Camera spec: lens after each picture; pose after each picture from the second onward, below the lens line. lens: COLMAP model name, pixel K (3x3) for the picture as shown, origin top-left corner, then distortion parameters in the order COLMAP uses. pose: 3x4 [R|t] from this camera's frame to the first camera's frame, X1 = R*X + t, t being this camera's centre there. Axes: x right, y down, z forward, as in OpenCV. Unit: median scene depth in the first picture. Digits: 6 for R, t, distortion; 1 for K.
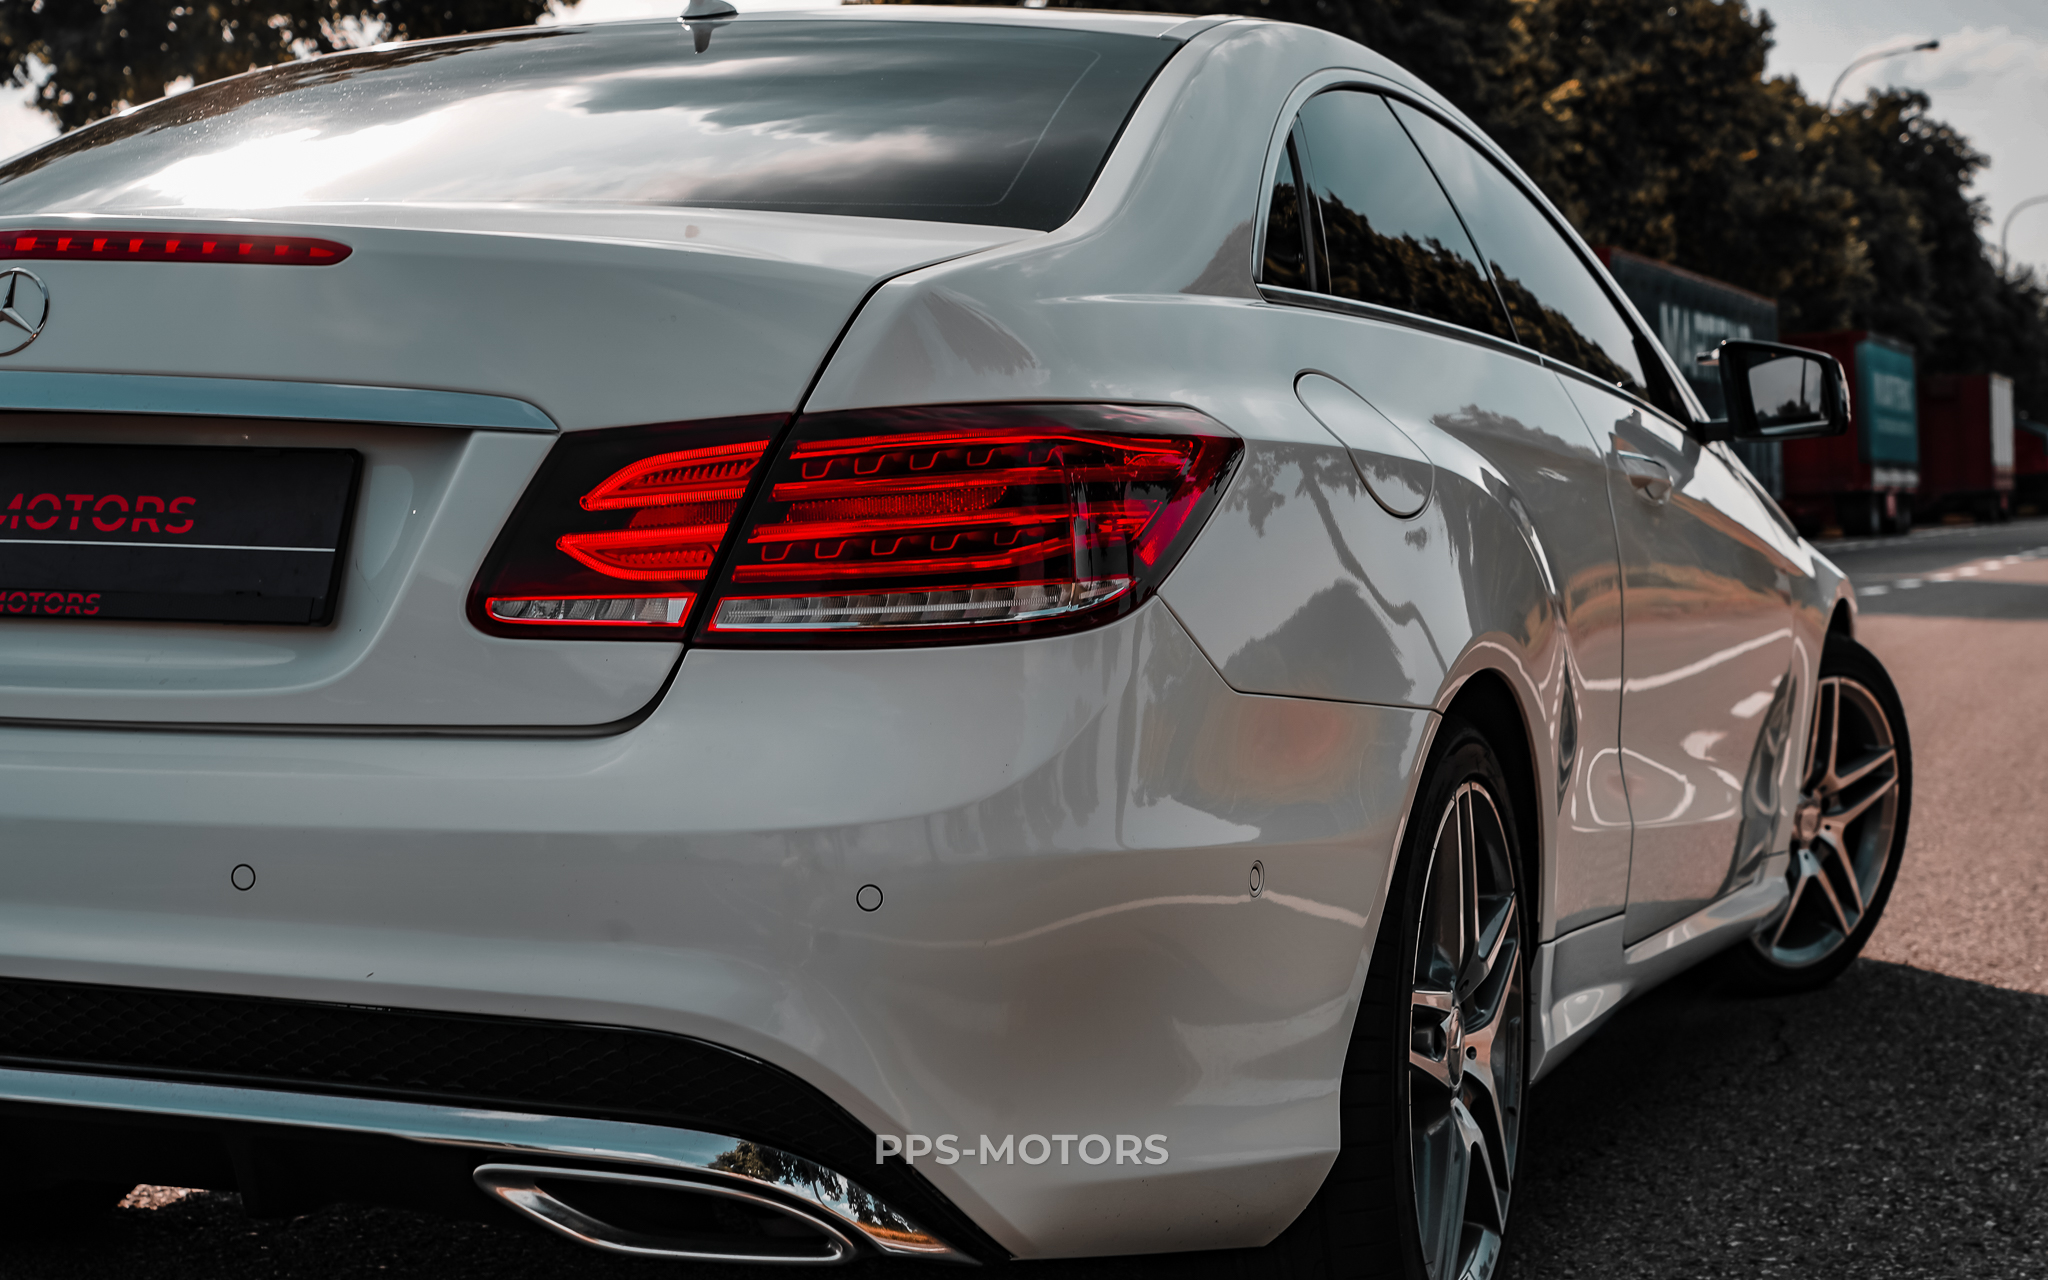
lens RADIAL K [[3411.9, 0, 1034.6], [0, 3411.9, 656.9], [0, 0, 1]] dist [-0.021898, 0.000000]
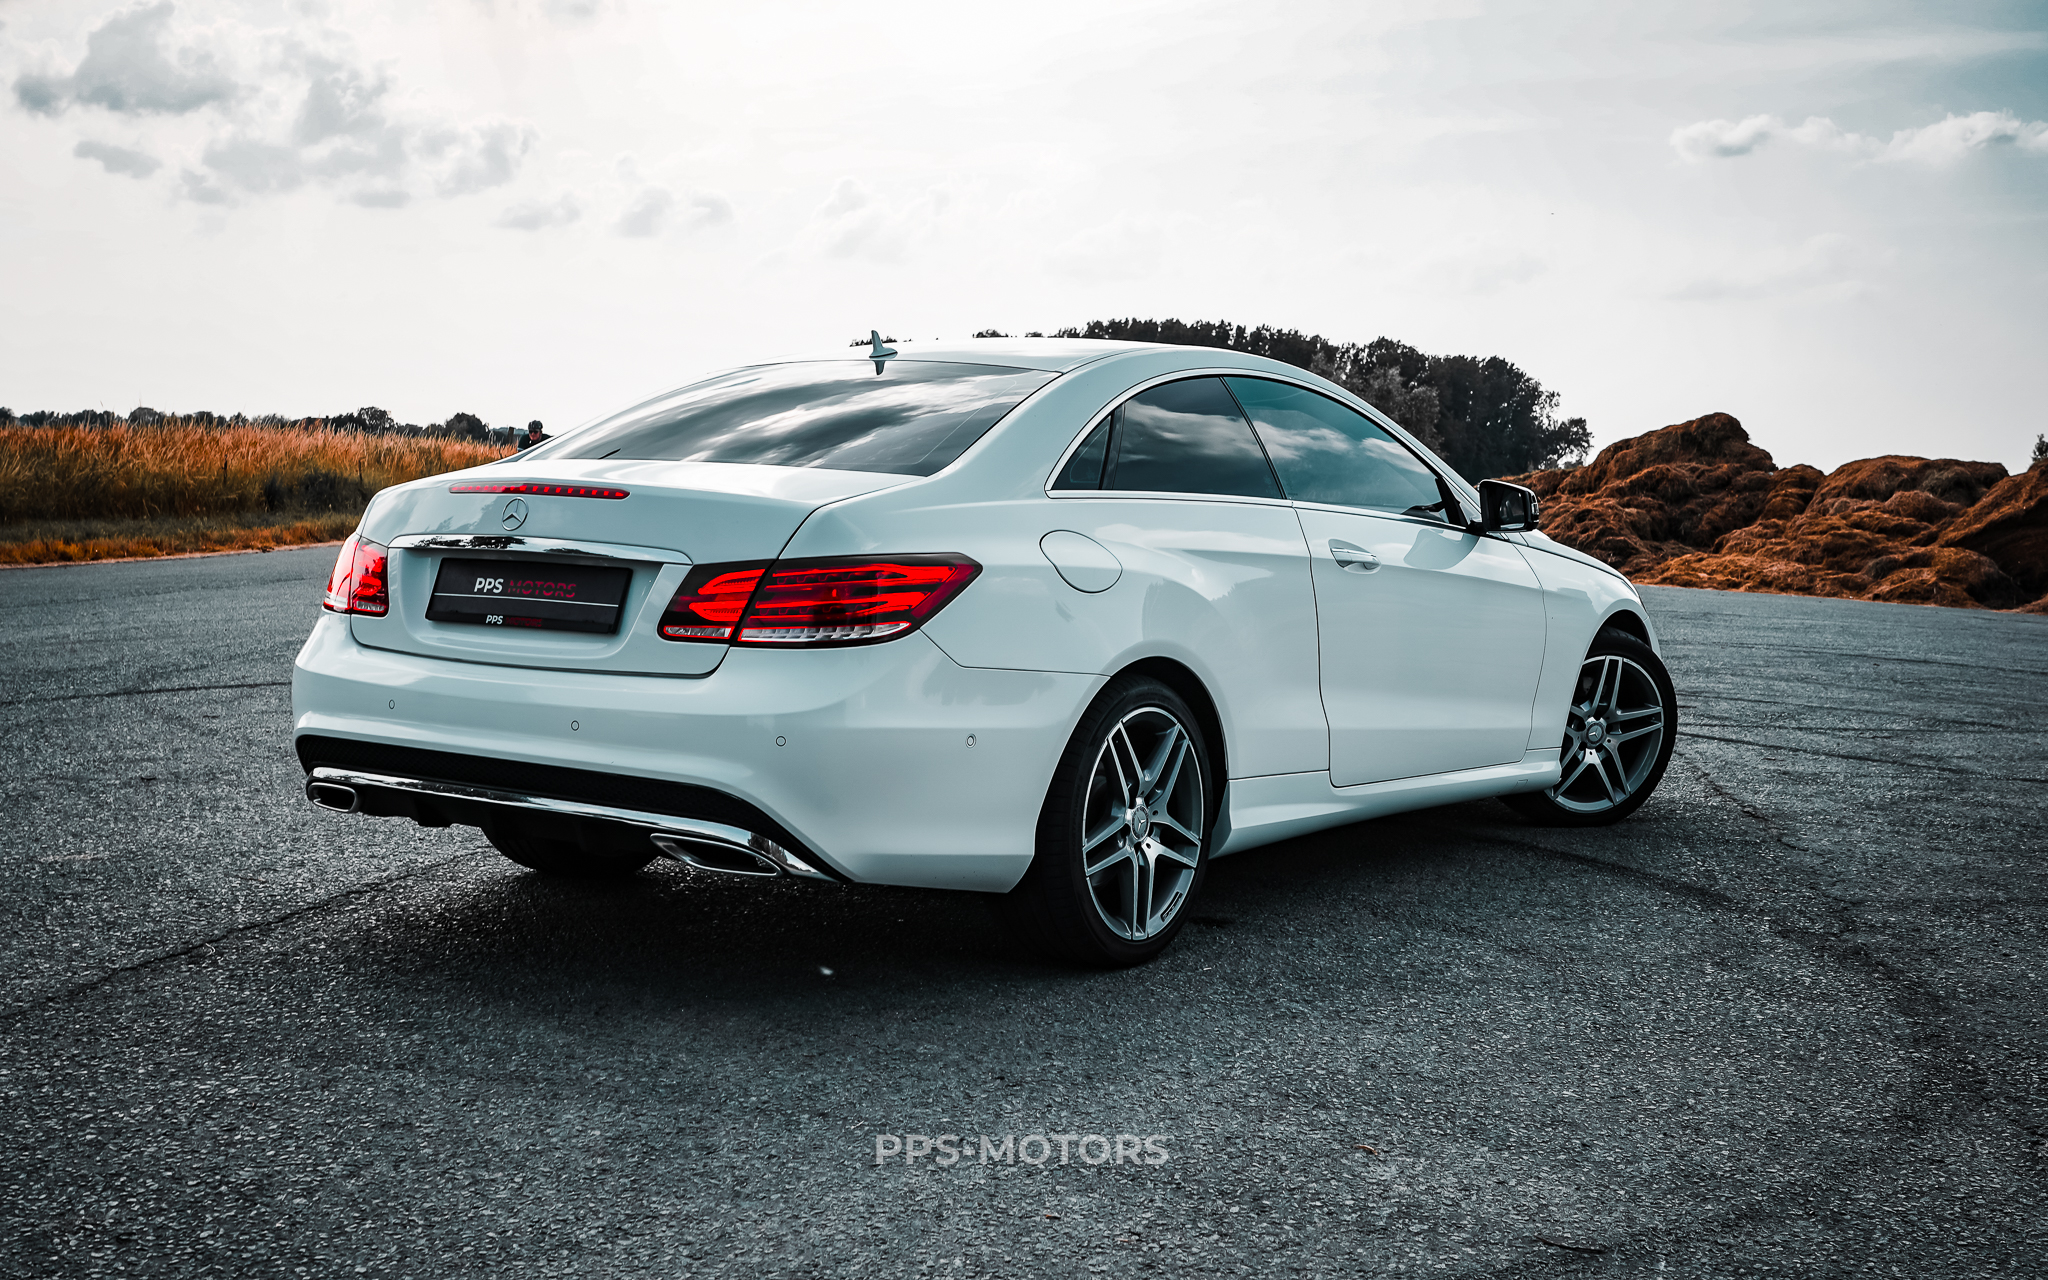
lens RADIAL K [[2408.6, 0, 1018.5], [0, 2408.6, 628.8], [0, 0, 1]] dist [0.023984, 0.000000]
pose [[0.963909, 0.025978, -0.264960, 0.612739], [-0.021251, 0.999560, 0.020691, -0.060144], [0.265381, -0.014314, 0.964037, -0.762849]]
